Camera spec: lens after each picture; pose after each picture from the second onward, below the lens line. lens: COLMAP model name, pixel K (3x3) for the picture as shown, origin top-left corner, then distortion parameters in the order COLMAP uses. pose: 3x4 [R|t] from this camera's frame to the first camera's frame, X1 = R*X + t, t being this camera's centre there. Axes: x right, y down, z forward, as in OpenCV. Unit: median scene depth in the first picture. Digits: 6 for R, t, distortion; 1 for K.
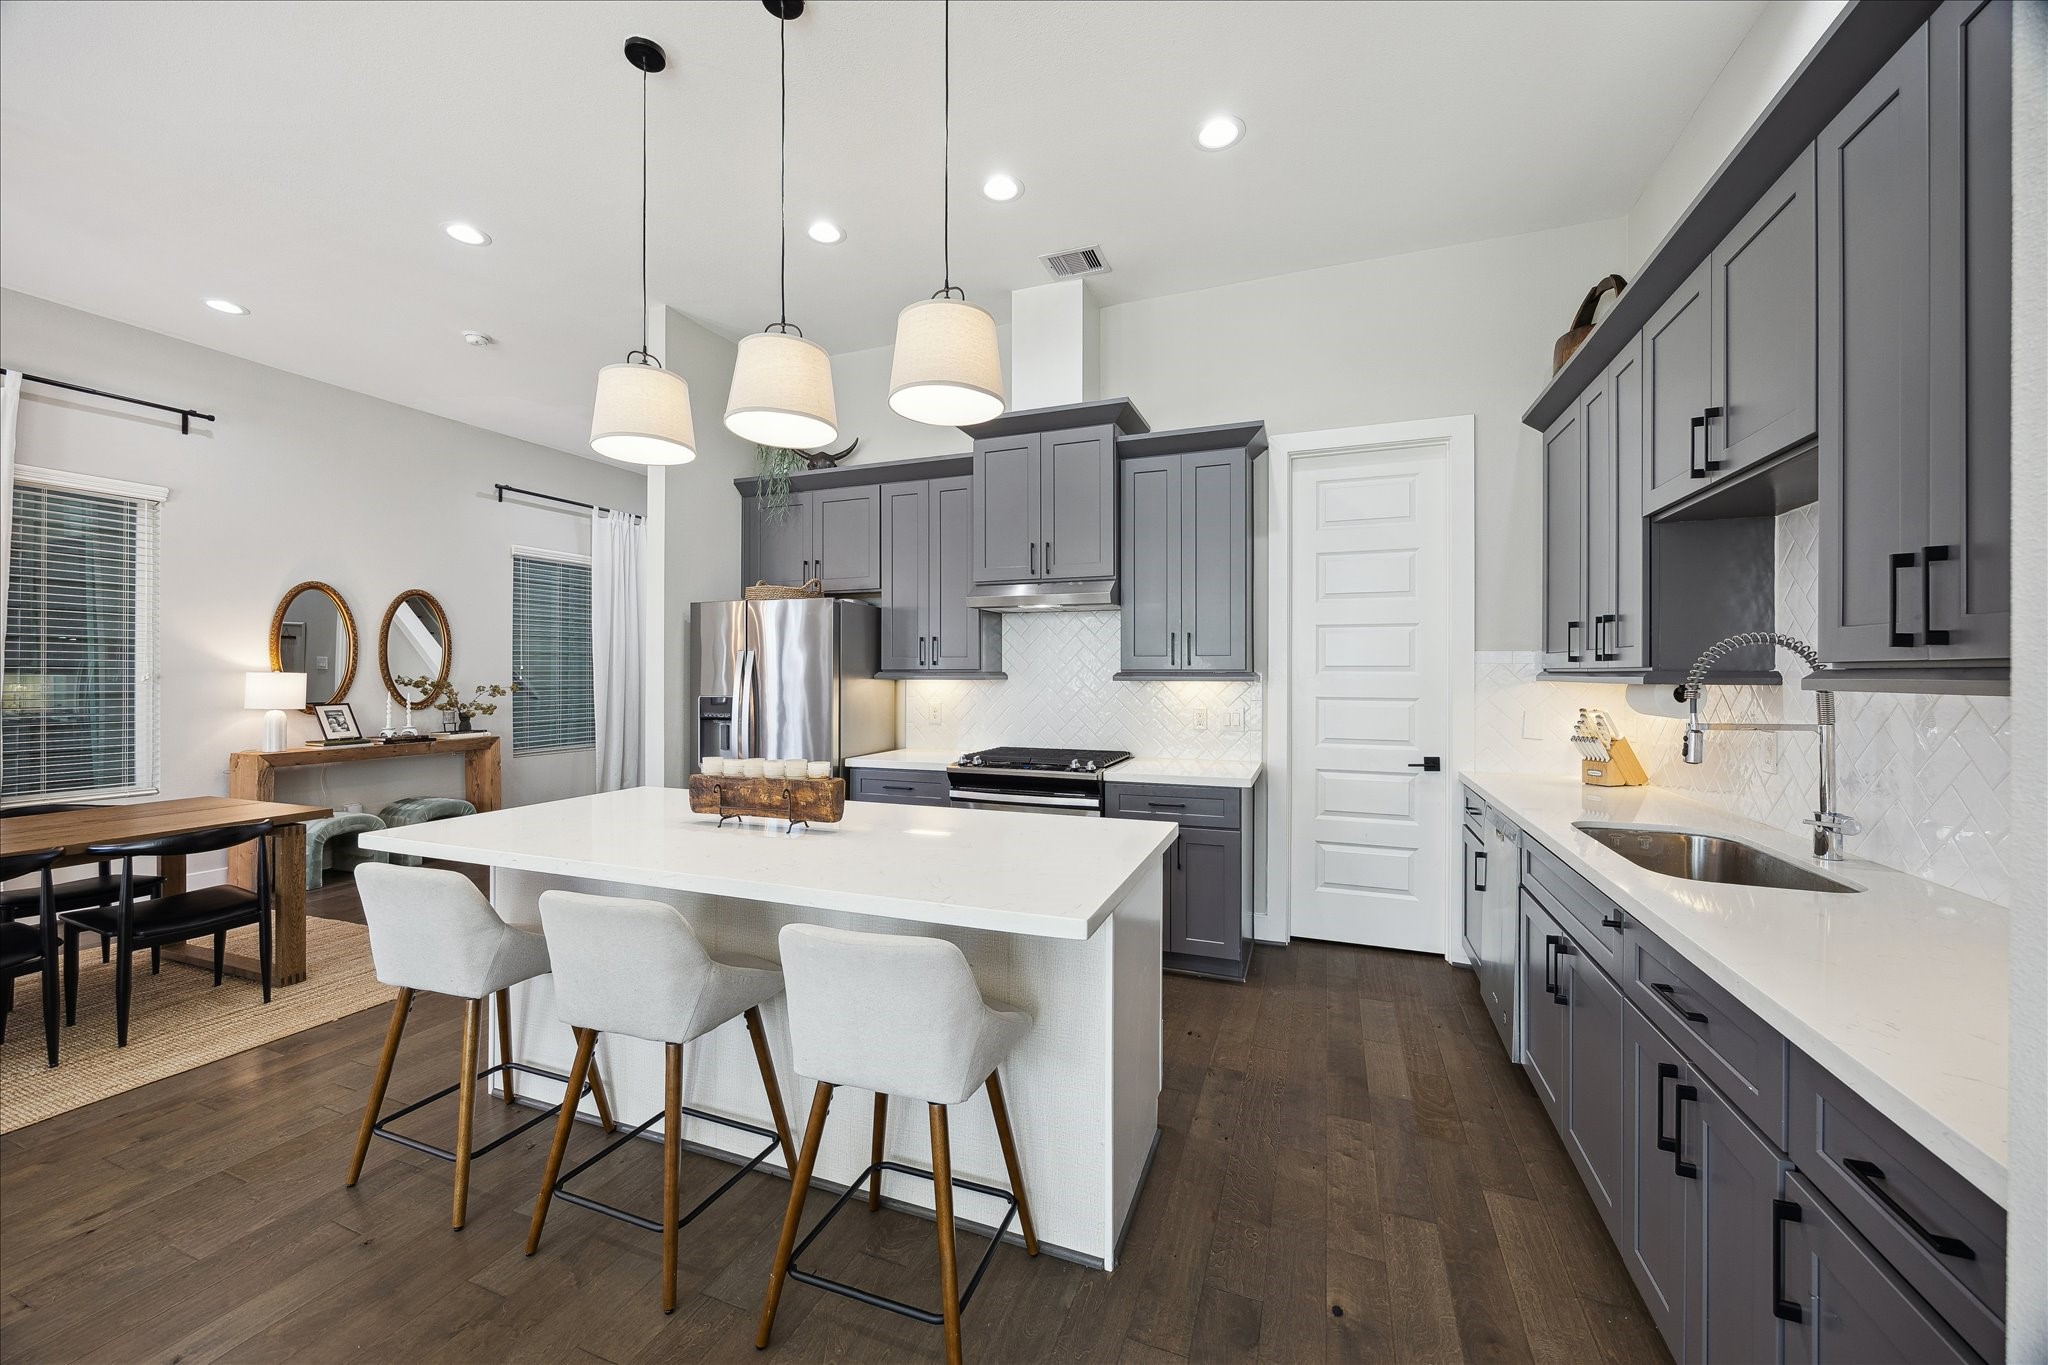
lens RADIAL K [[762.9, 0, 1031.2], [0, 762.9, 673.4], [0, 0, 1]] dist [-0.007977, -0.000051]
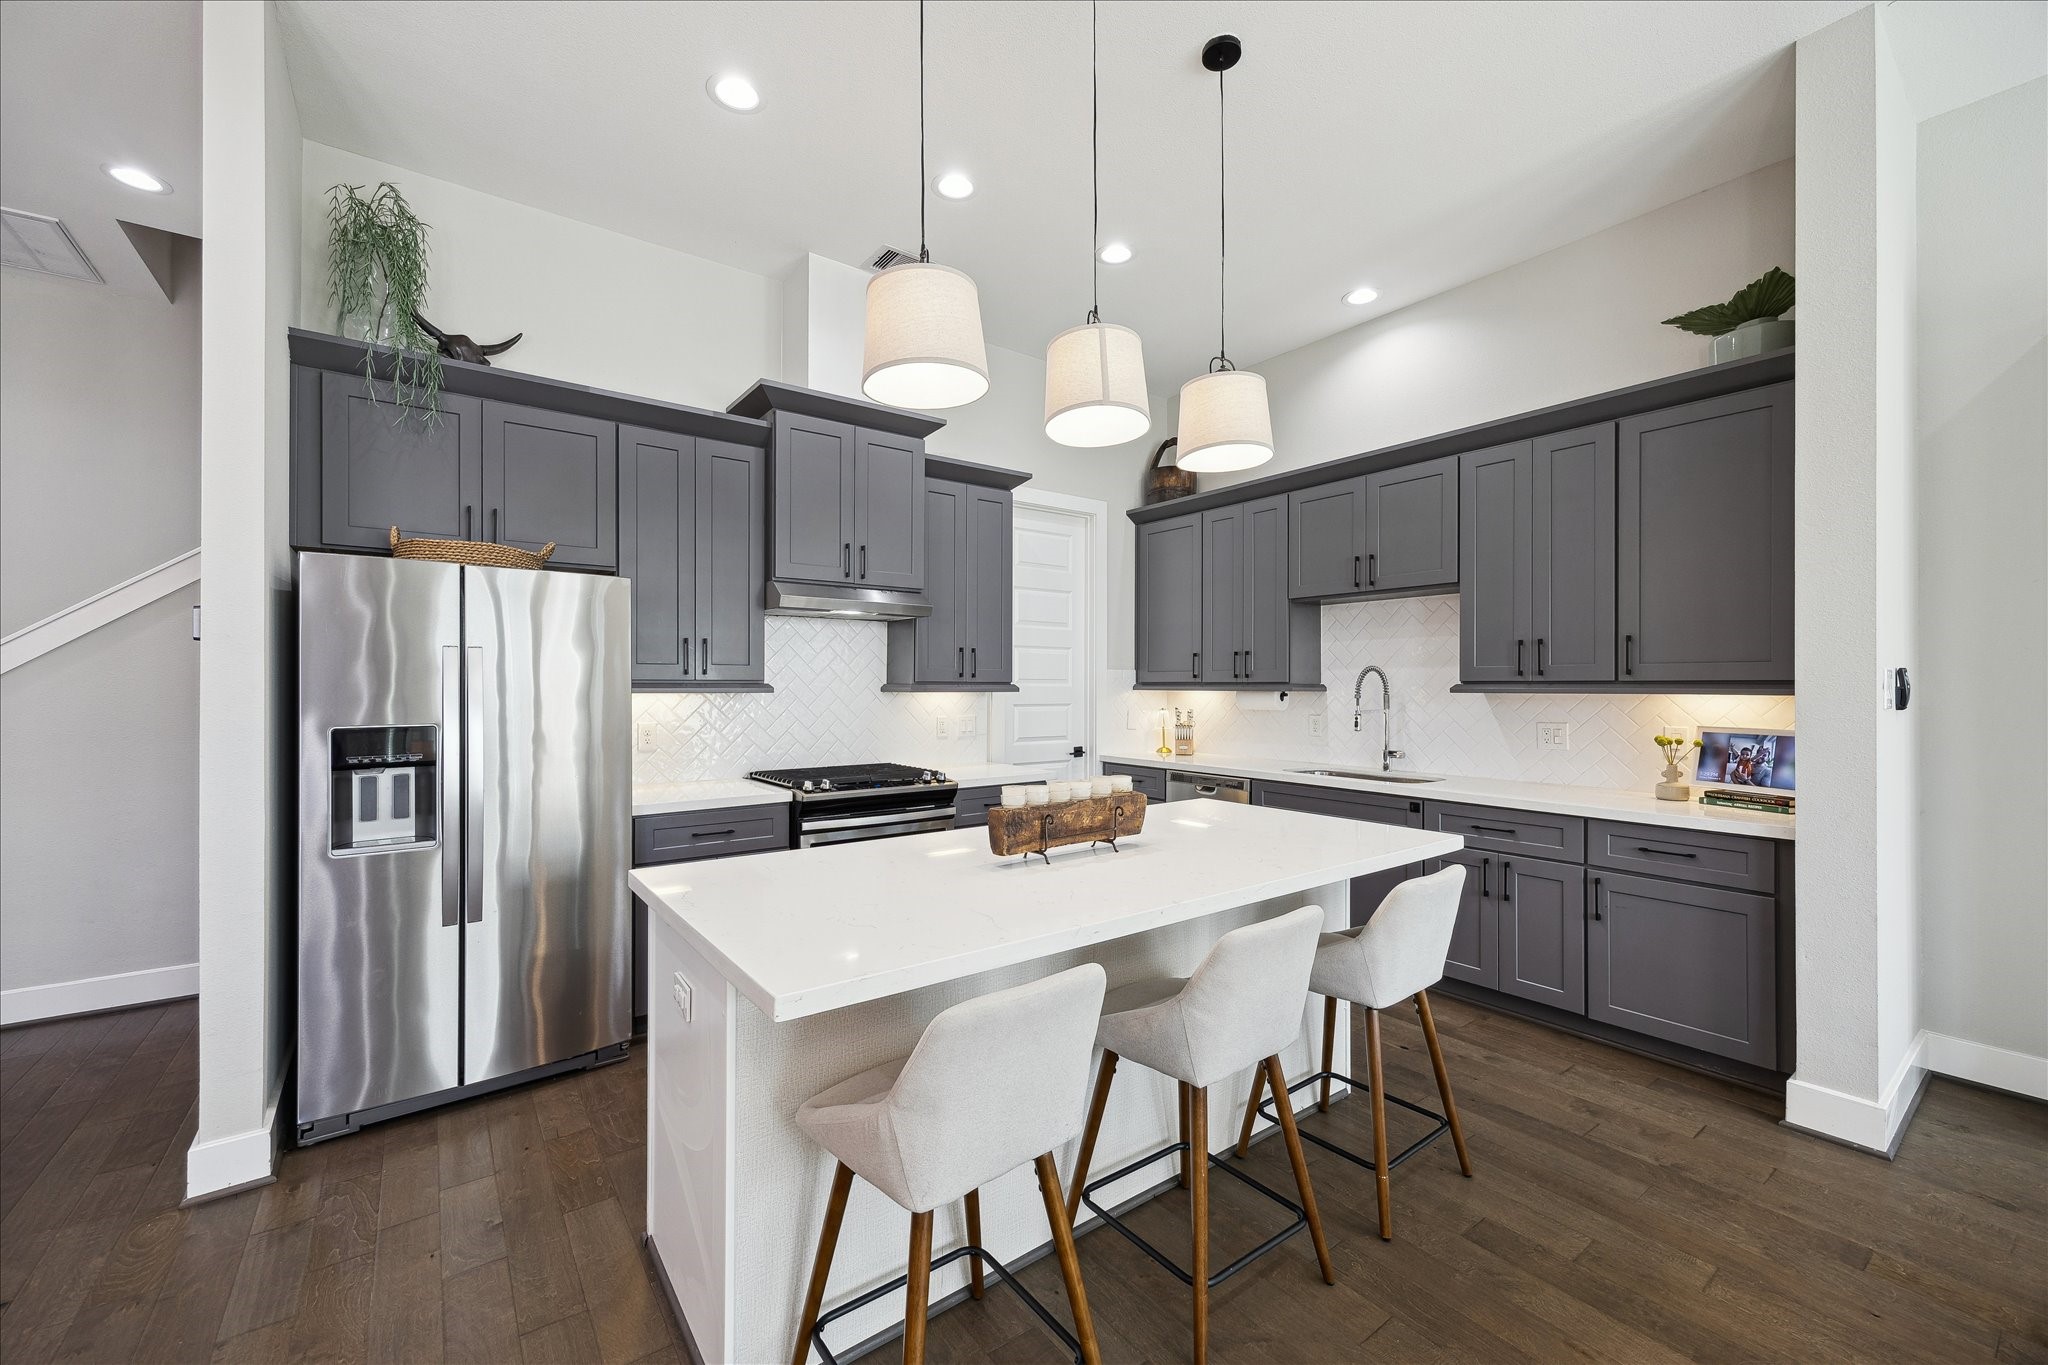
lens RADIAL K [[802.4, 0, 1009.5], [0, 802.4, 681.6], [0, 0, 1]] dist [-0.003718, -0.000400]
pose [[0.535547, 0.002571, 0.844502, -0.715763], [-0.000863, 0.999997, -0.002497, -0.002569], [-0.844505, 0.000609, 0.535547, 0.321772]]
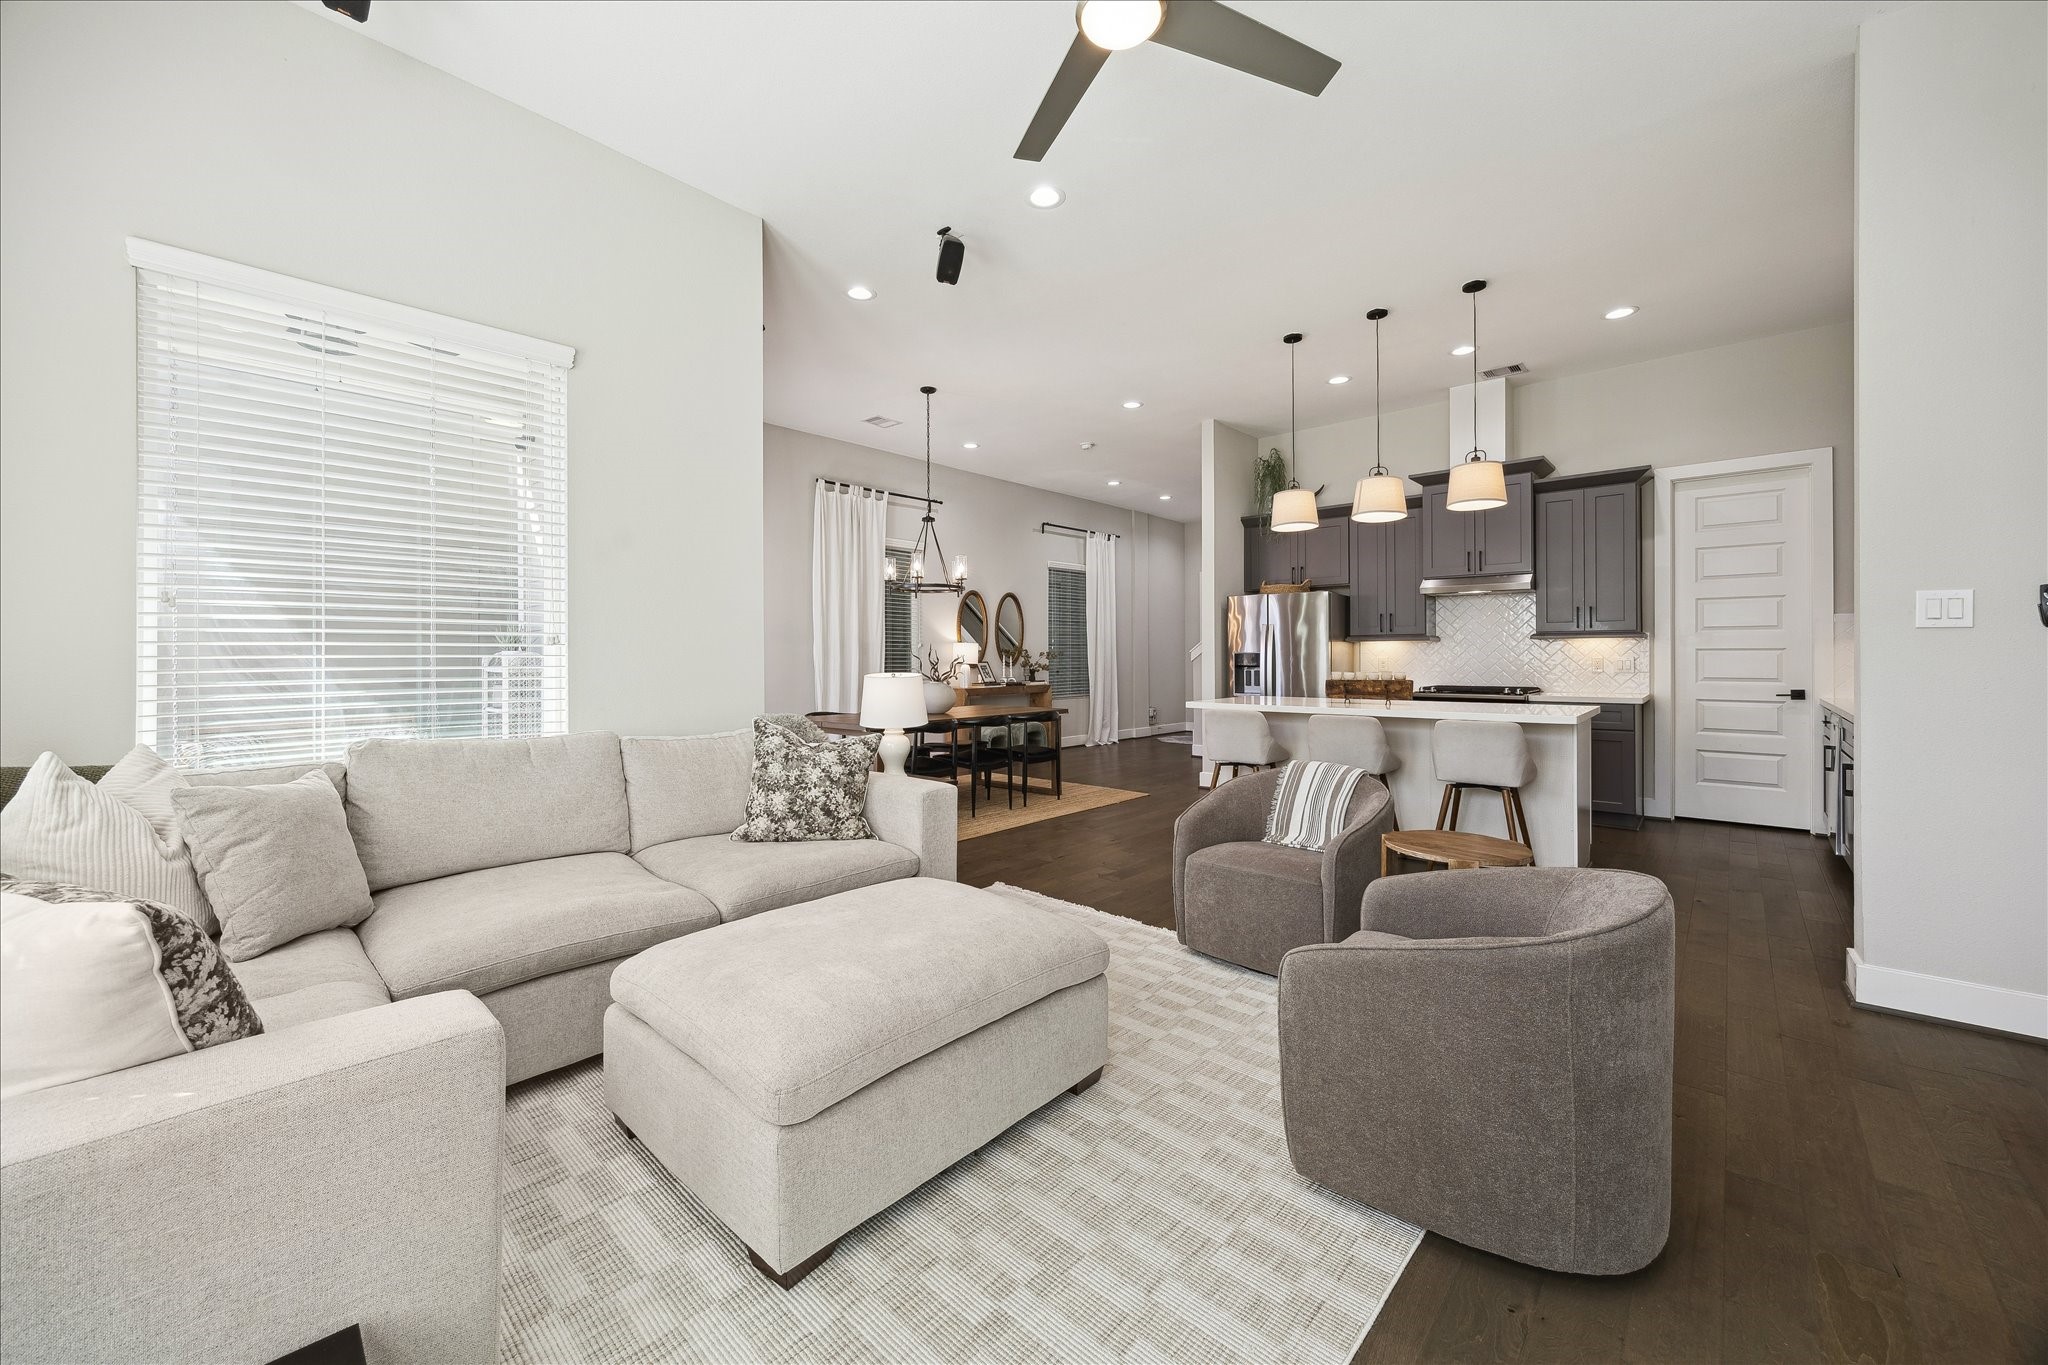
lens RADIAL K [[802.4, 0, 1001.4], [0, 802.4, 658.1], [0, 0, 1]] dist [-0.003718, -0.000400]
pose [[0.930762, -0.004958, -0.365593, -0.286691], [0.005703, 0.999983, 0.000957, 0.039235], [0.365582, -0.002976, 0.930774, -0.862667]]
